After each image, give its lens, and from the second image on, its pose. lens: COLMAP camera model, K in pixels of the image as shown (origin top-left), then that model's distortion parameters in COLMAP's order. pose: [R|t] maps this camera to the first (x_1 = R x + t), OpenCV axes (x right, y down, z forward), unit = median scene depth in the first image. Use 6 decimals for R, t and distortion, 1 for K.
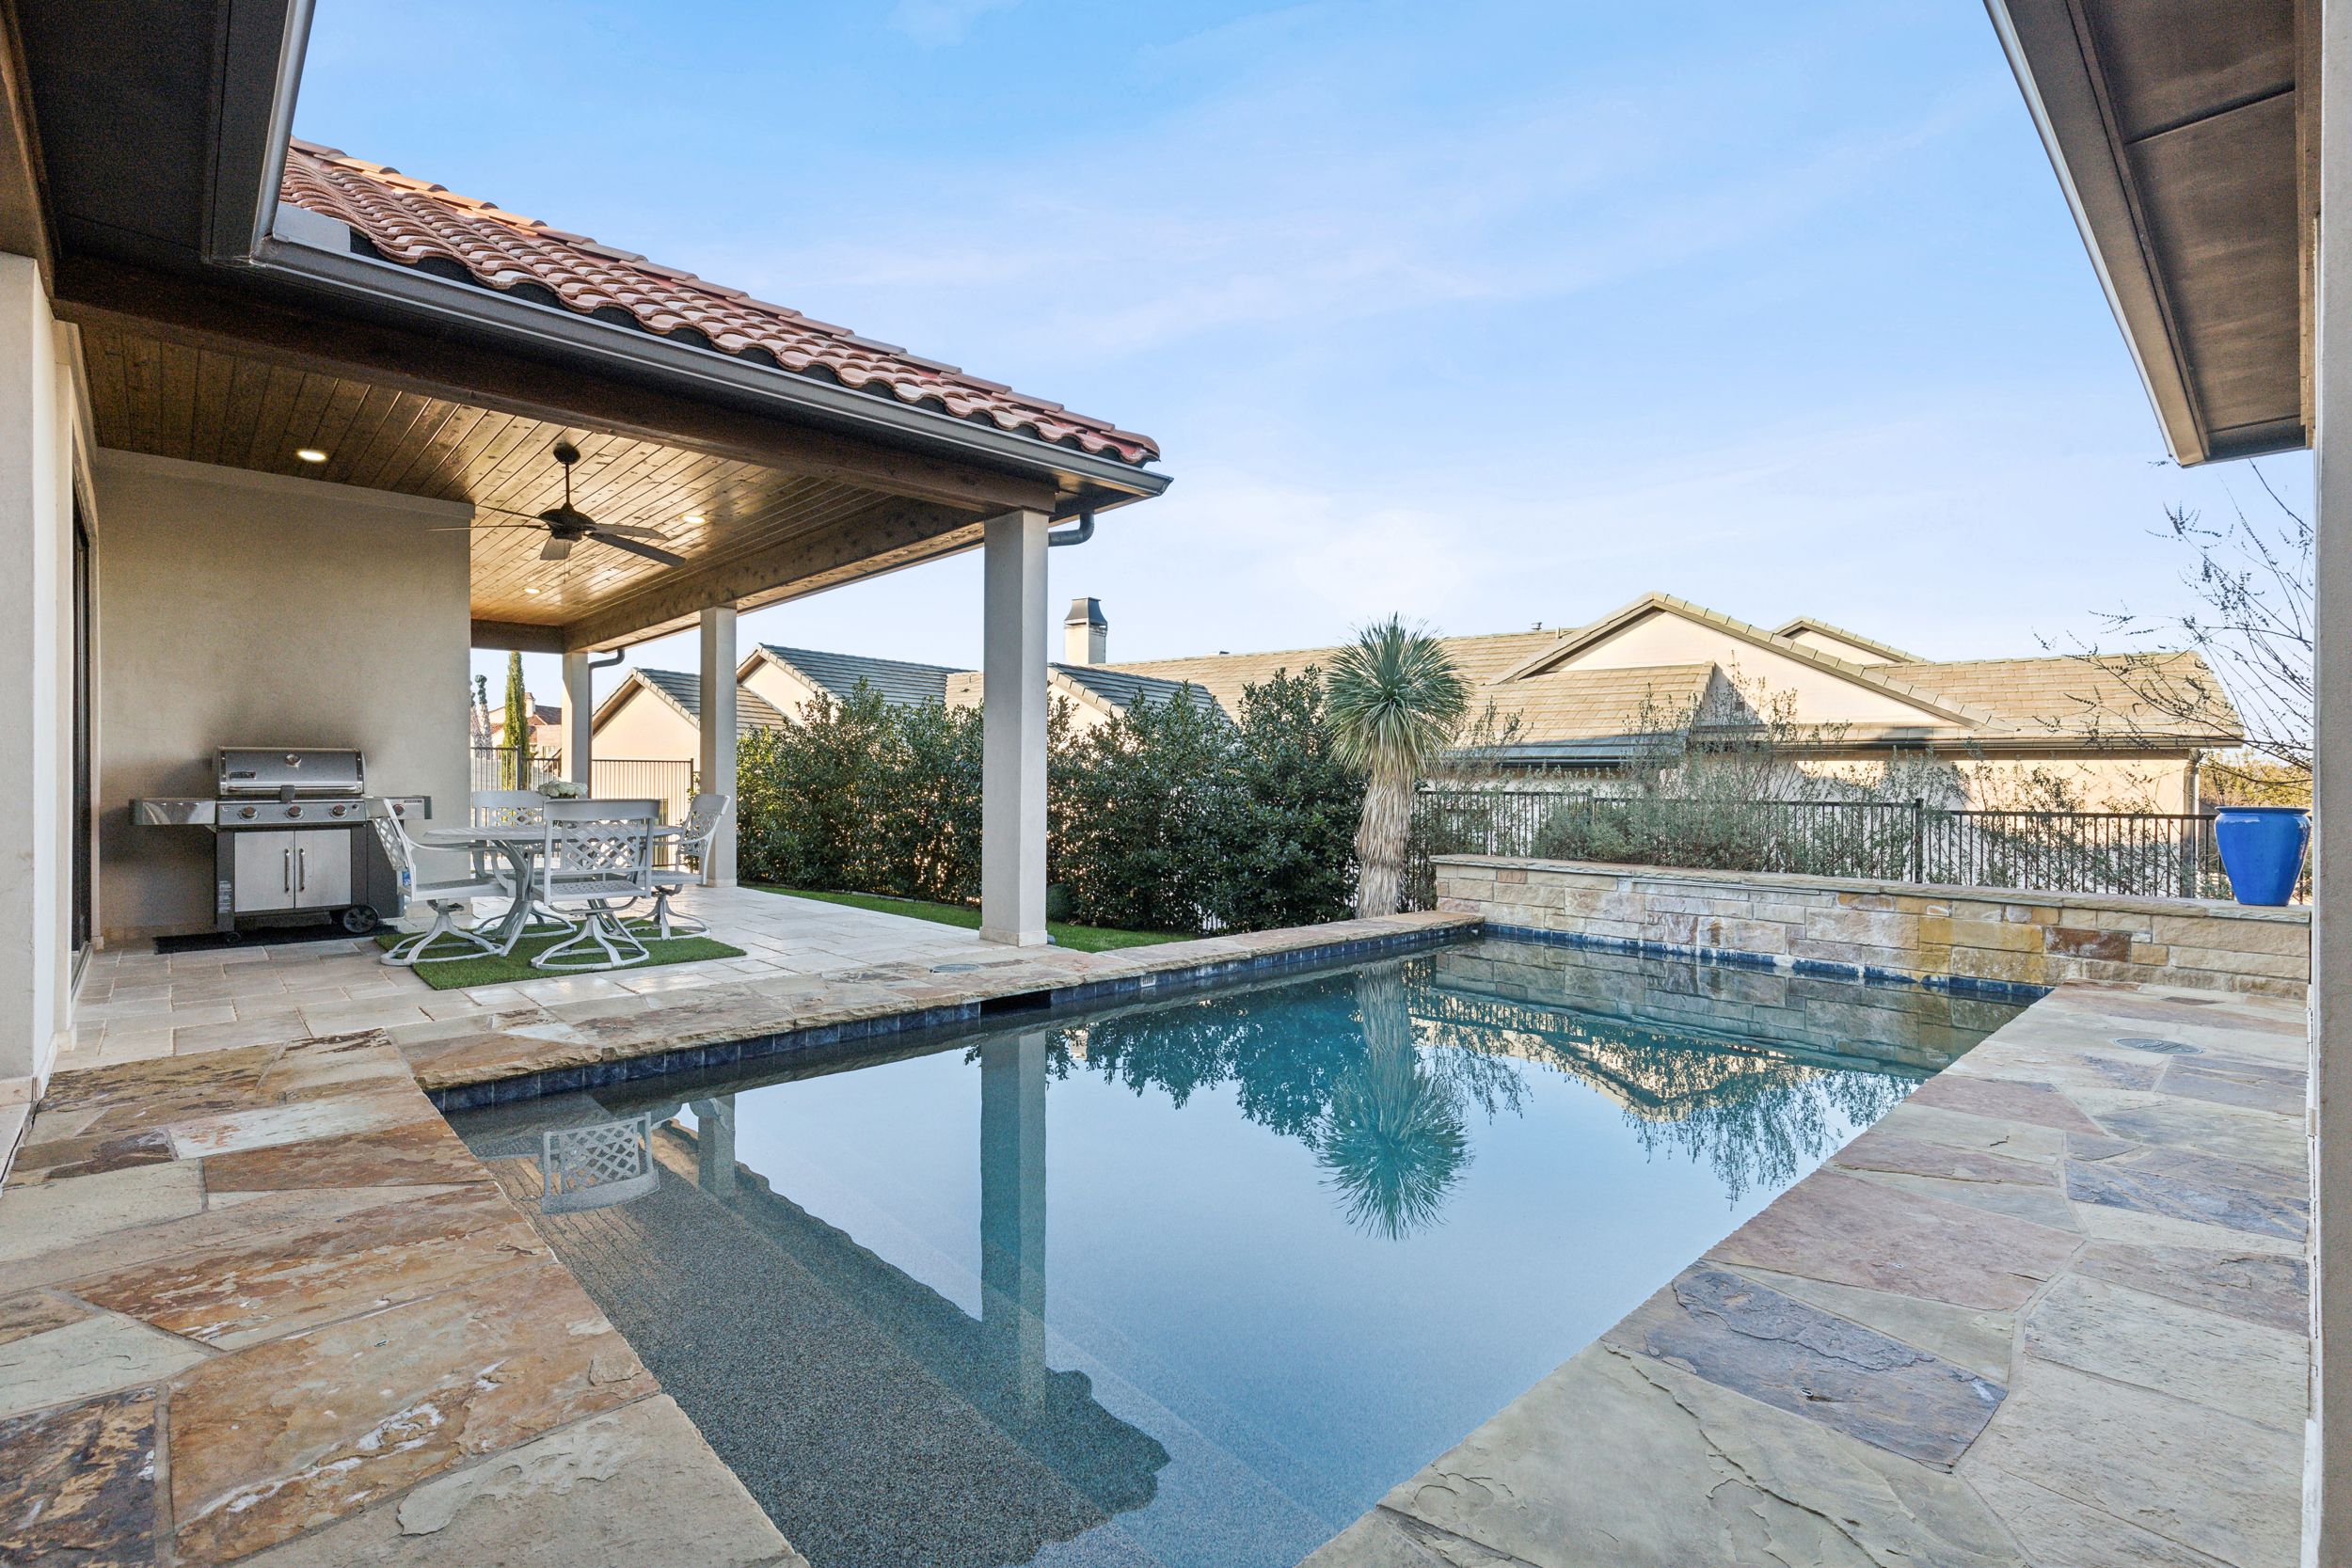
lens RADIAL K [[1082.7, 0, 1183.6], [0, 1082.7, 777.3], [0, 0, 1]] dist [0.015090, -0.001255]
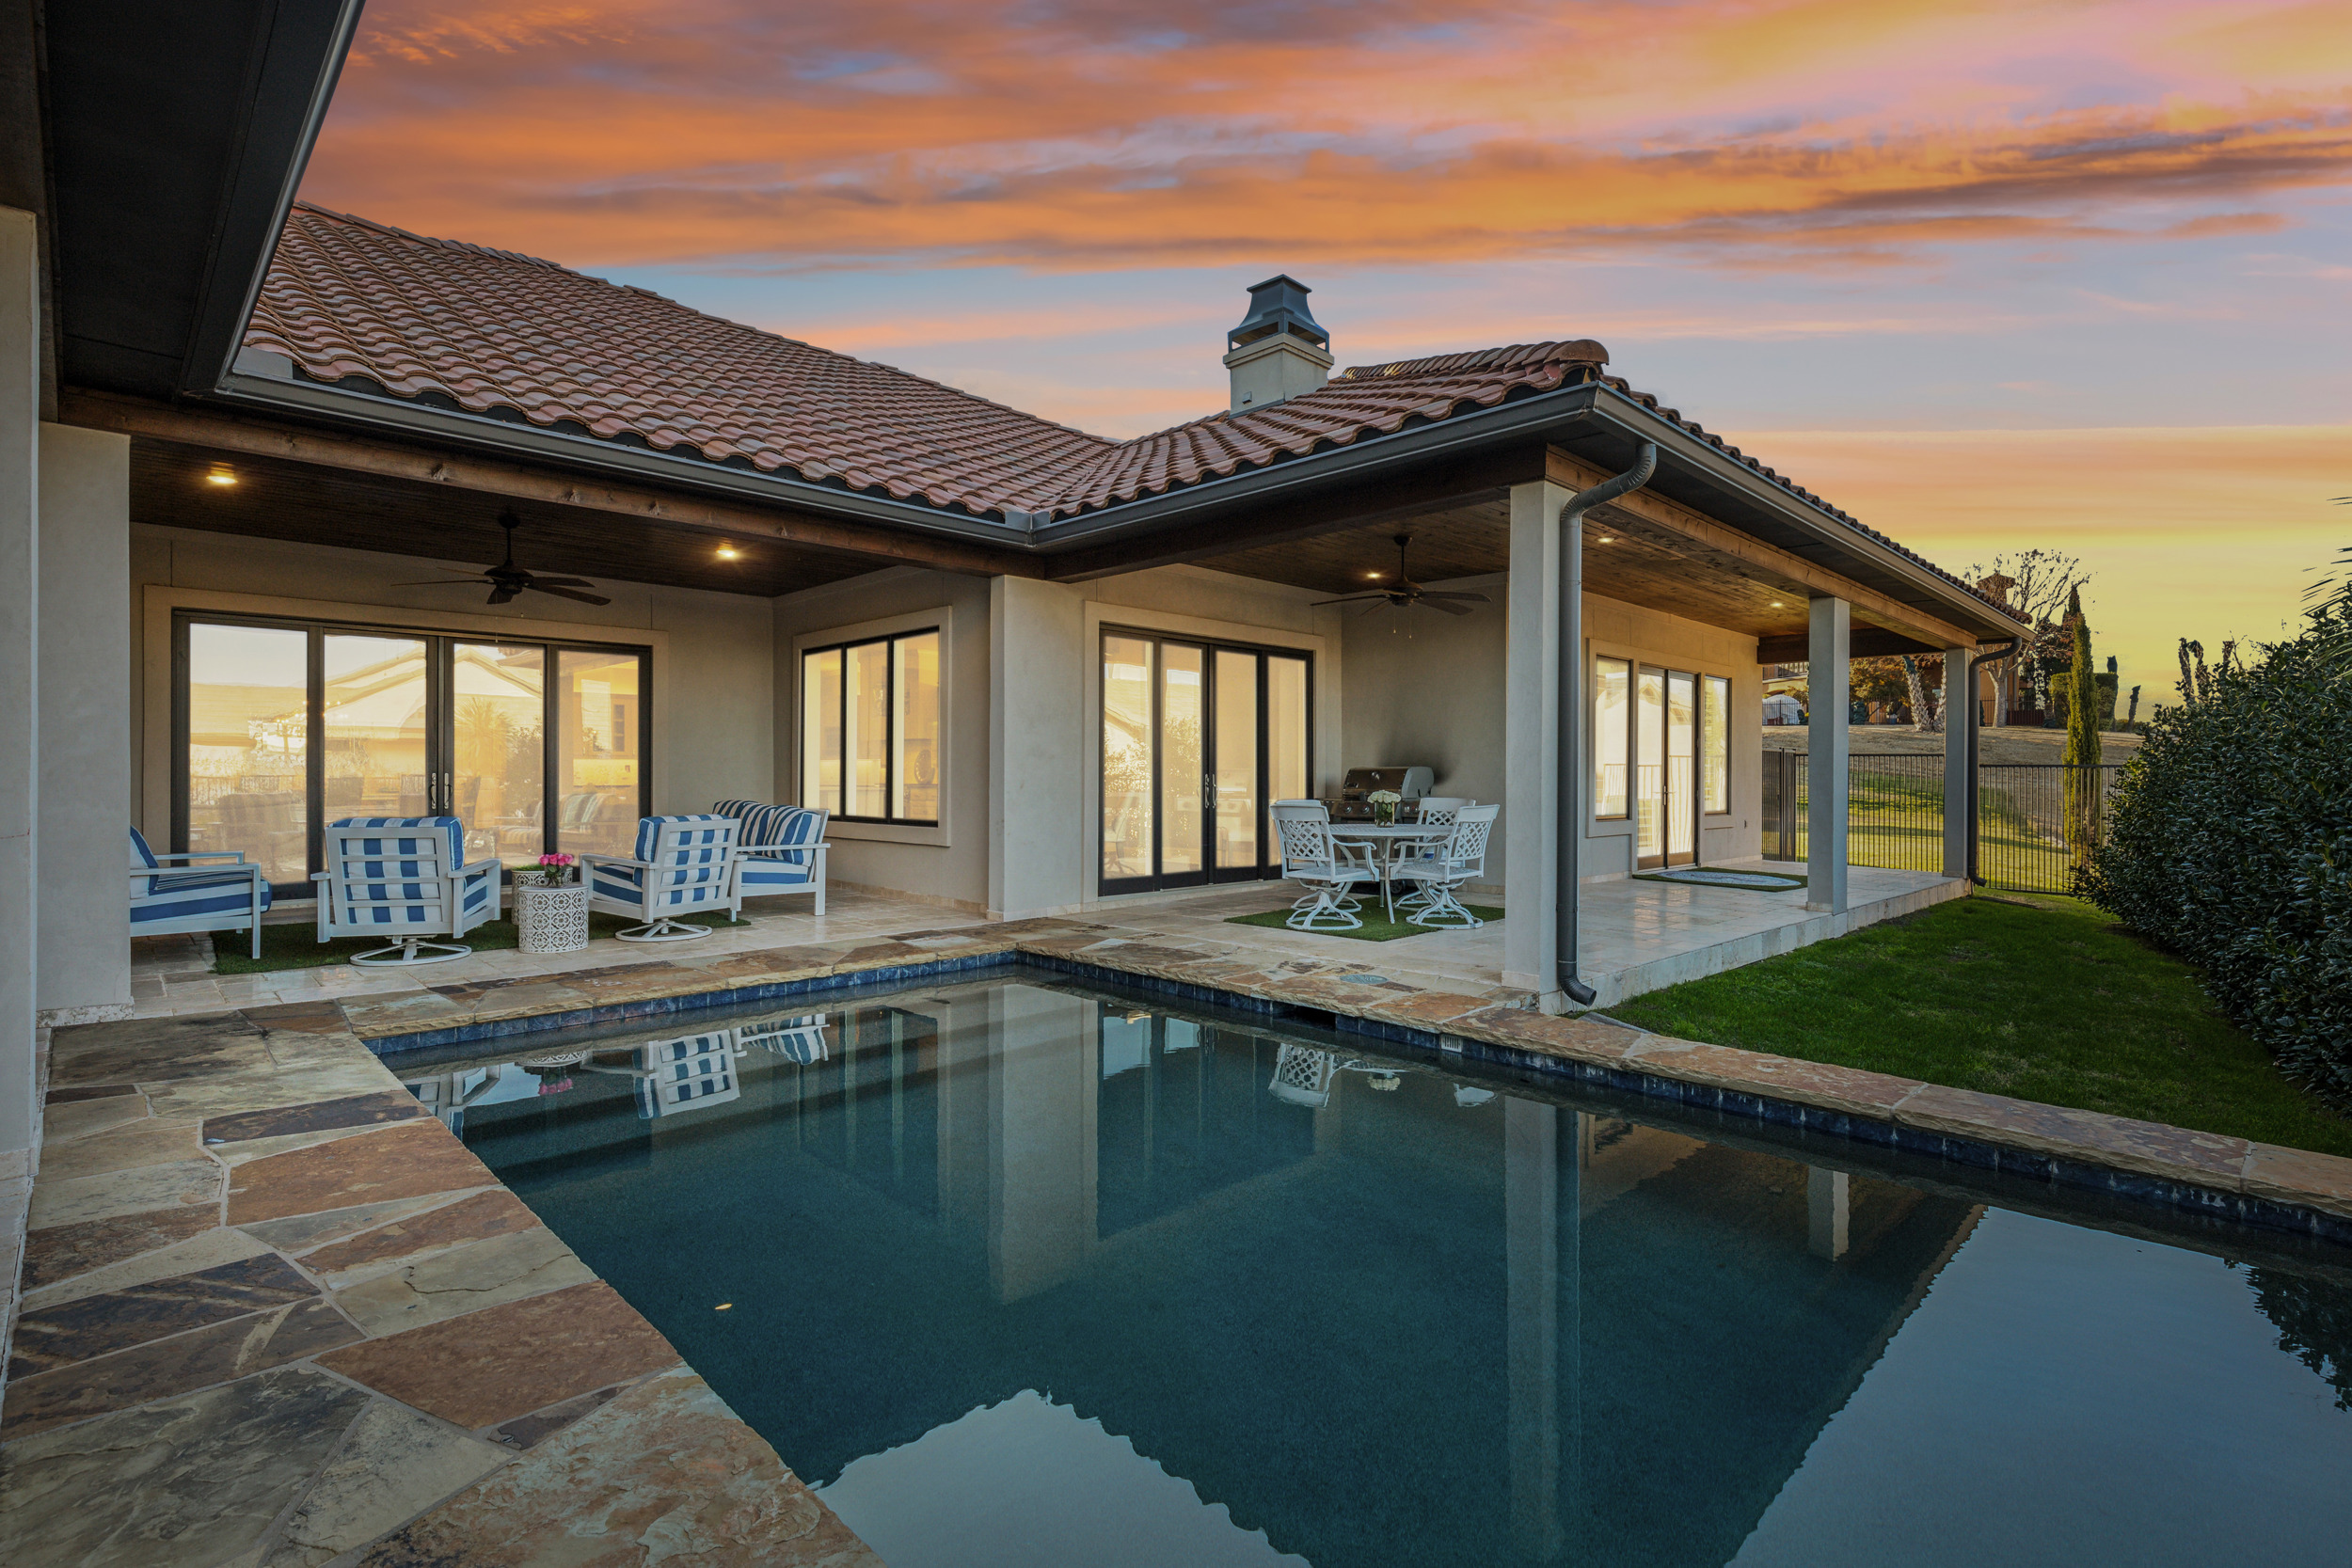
lens RADIAL K [[1082.7, 0, 1183.6], [0, 1082.7, 777.3], [0, 0, 1]] dist [0.015090, -0.001255]
pose [[0.018178, 0.000704, -0.999835, 0.841640], [-0.000553, 1.000000, 0.000694, -0.015765], [0.999835, 0.000541, 0.018178, 0.839270]]
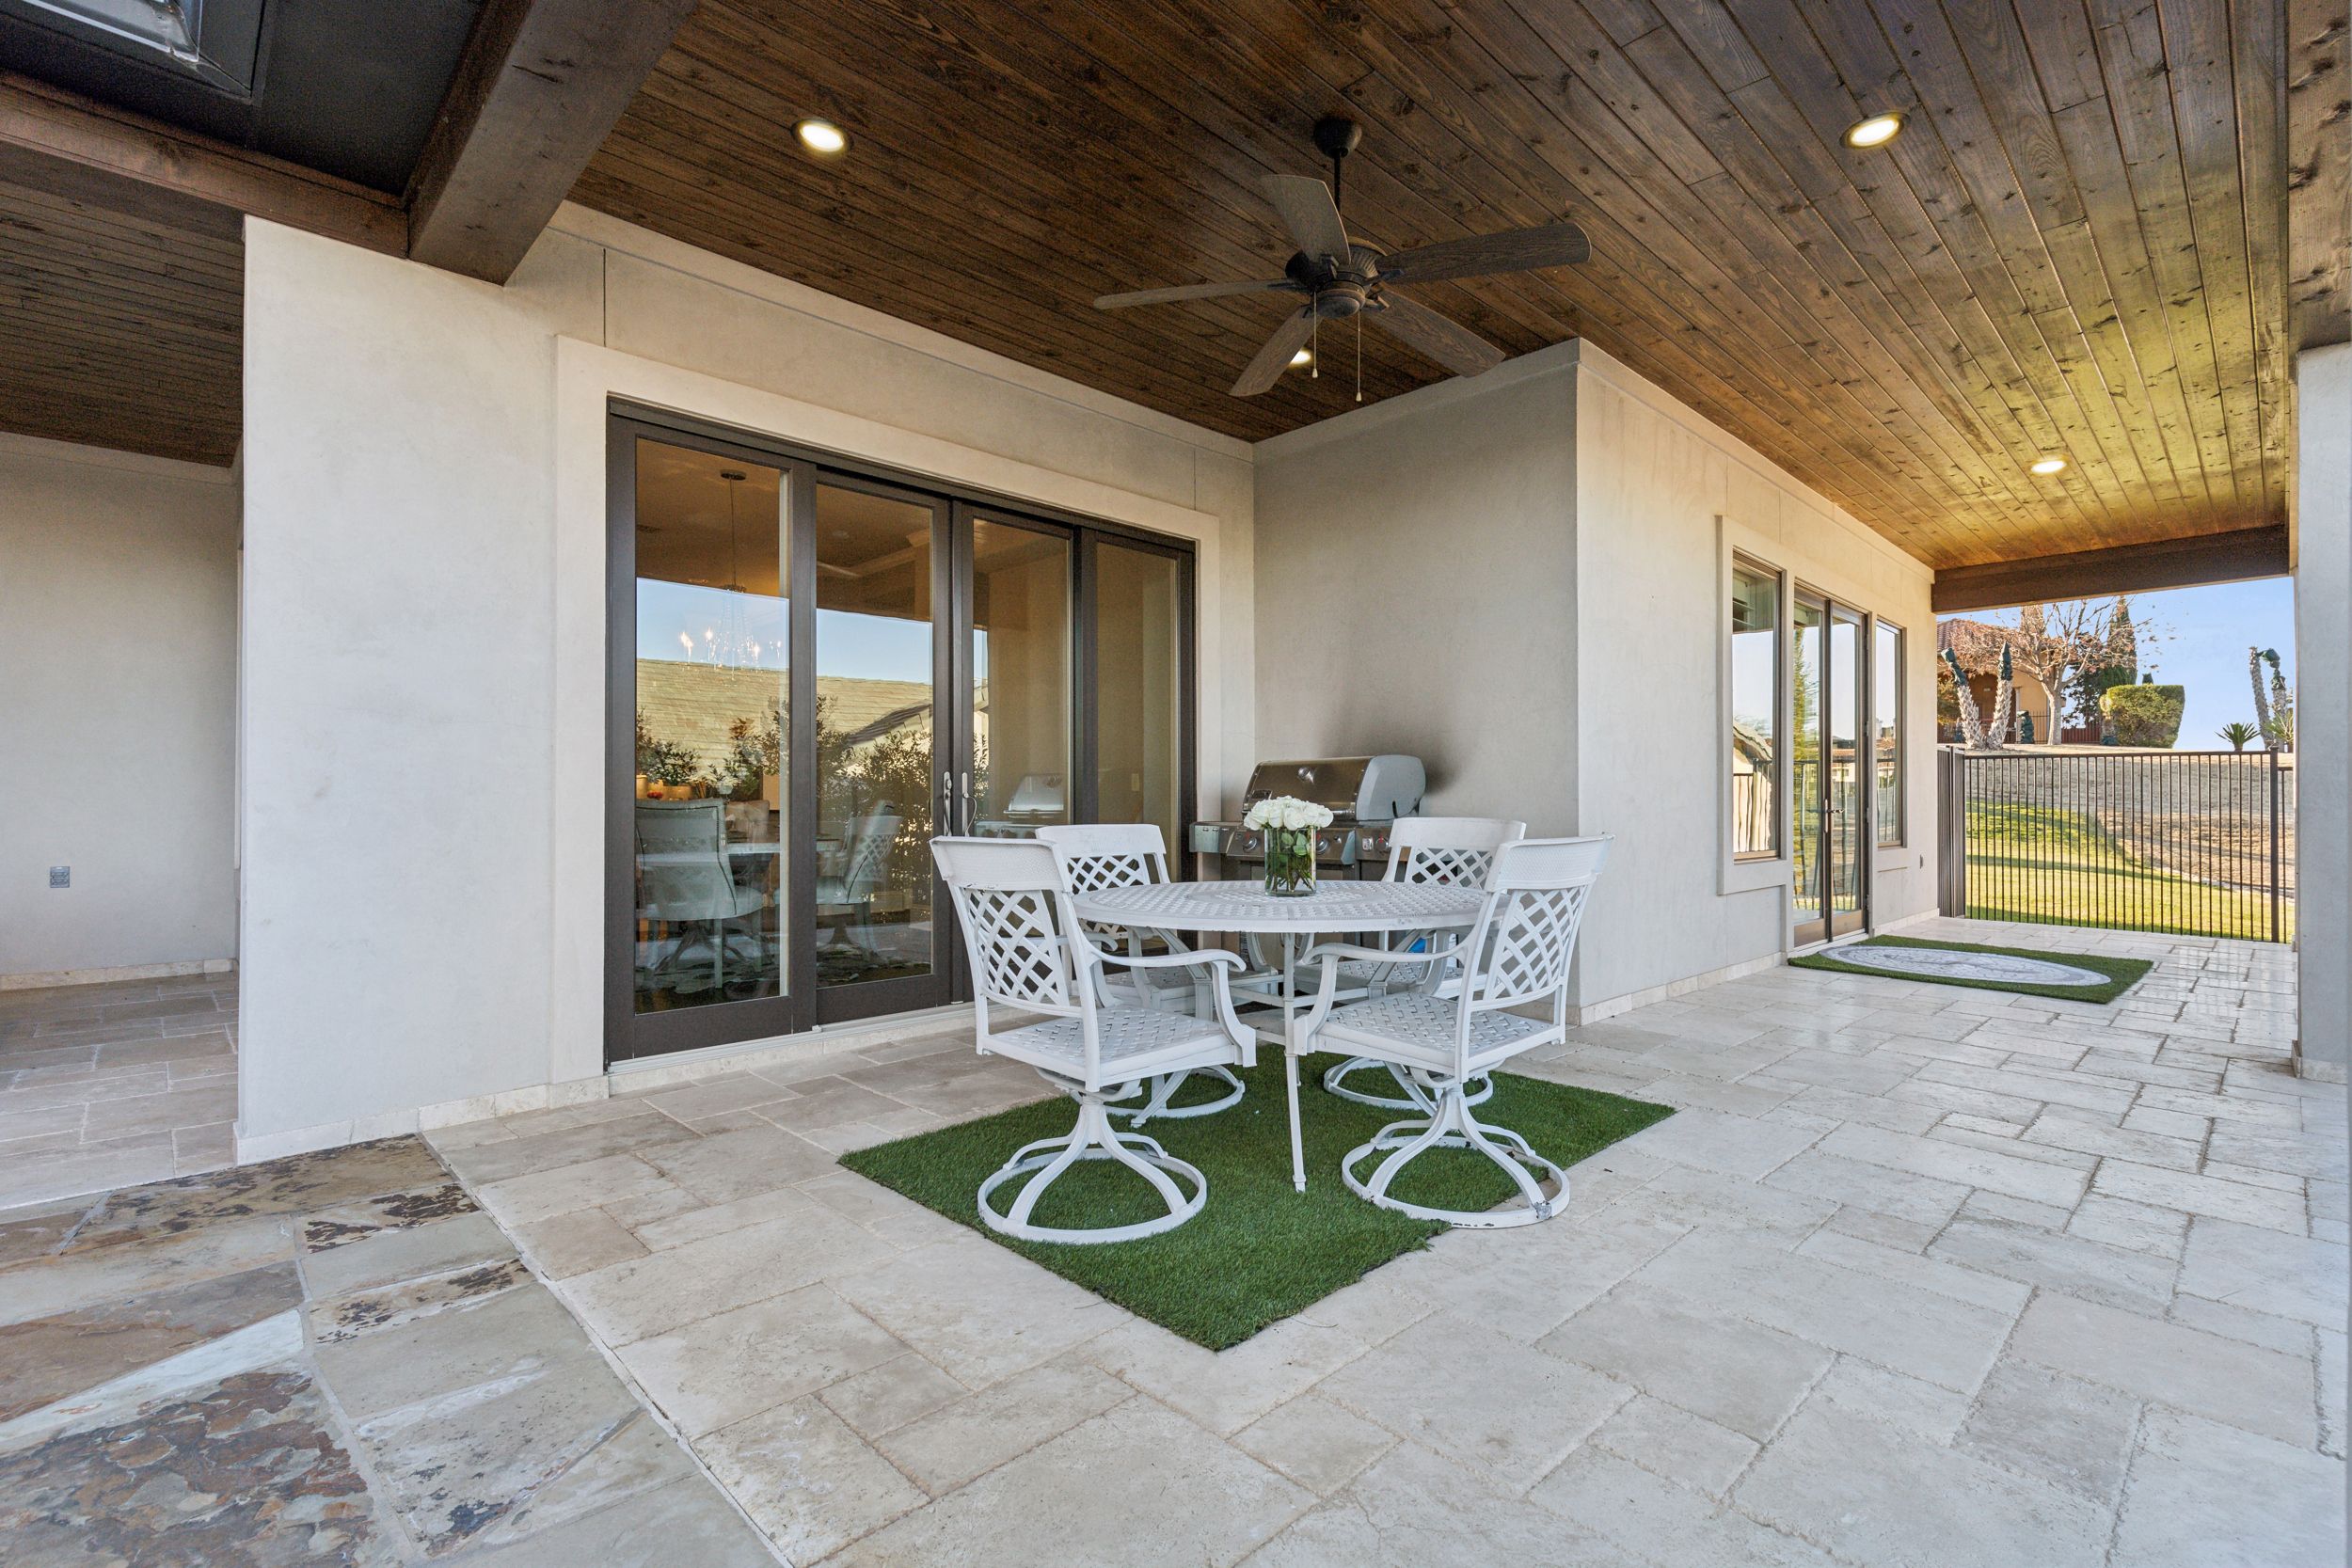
lens RADIAL K [[1047.7, 0, 1172.2], [0, 1047.7, 799.7], [0, 0, 1]] dist [0.015966, -0.000089]
pose [[0.004241, -0.007852, -0.999960, -0.115981], [0.005204, 0.999956, -0.007830, 0.009125], [0.999977, -0.005171, 0.004281, 1.082563]]
